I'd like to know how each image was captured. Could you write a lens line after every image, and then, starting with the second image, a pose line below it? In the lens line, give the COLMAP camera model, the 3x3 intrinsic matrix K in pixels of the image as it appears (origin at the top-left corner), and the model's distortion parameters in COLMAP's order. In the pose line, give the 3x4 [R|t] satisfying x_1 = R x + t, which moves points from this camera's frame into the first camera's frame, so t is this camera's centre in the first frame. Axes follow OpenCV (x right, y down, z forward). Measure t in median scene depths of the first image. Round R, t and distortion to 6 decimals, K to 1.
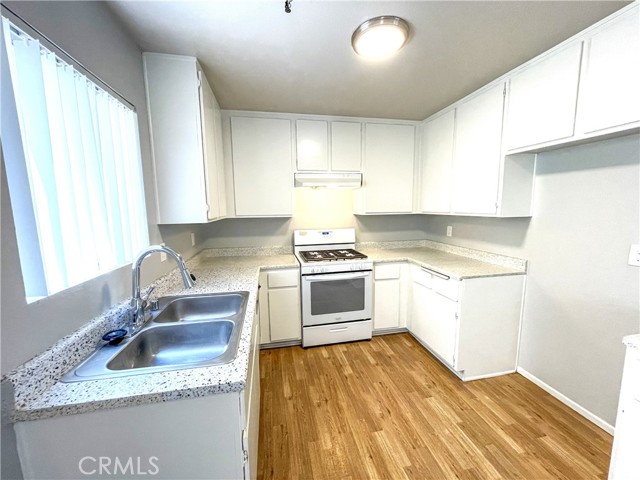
lens RADIAL K [[257.8, 0, 320.0], [0, 257.8, 240.0], [0, 0, 1]] dist [-0.001539, 0.000005]
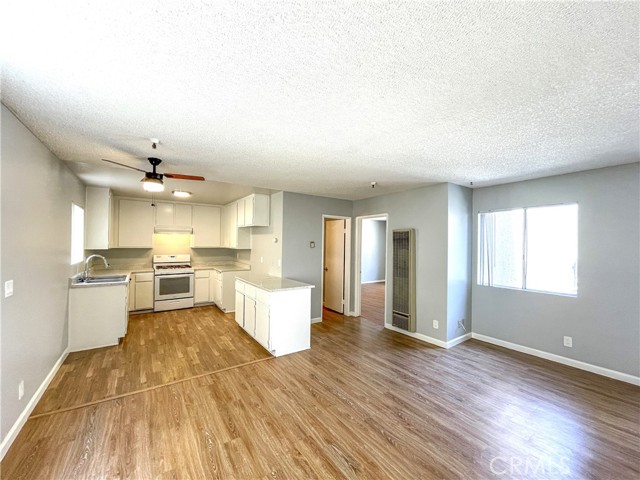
lens RADIAL K [[258.2, 0, 318.9], [0, 258.2, 231.3], [0, 0, 1]] dist [-0.000626, -0.000051]
pose [[0.913629, 0.040668, 0.404510, 0.260767], [0.027652, 0.986464, -0.161632, 0.145418], [-0.405608, 0.158857, 0.900137, -1.382371]]
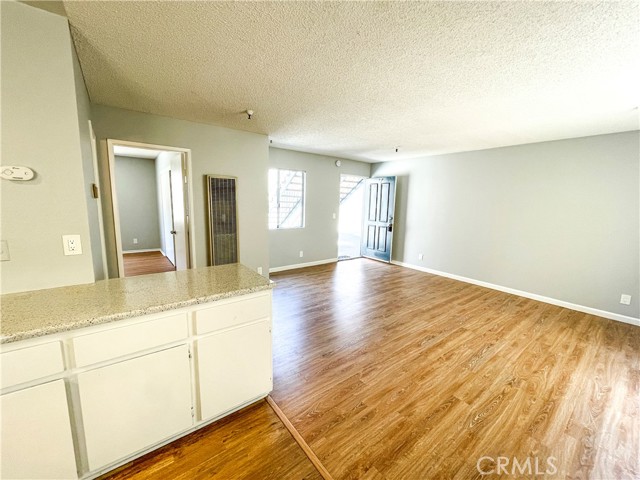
lens RADIAL K [[257.8, 0, 320.0], [0, 257.8, 240.0], [0, 0, 1]] dist [-0.001539, 0.000005]
pose [[-0.457360, -0.134071, 0.879117, -0.940871], [0.089205, 0.976667, 0.195356, -0.475656], [-0.884796, 0.167770, -0.434729, 4.425958]]
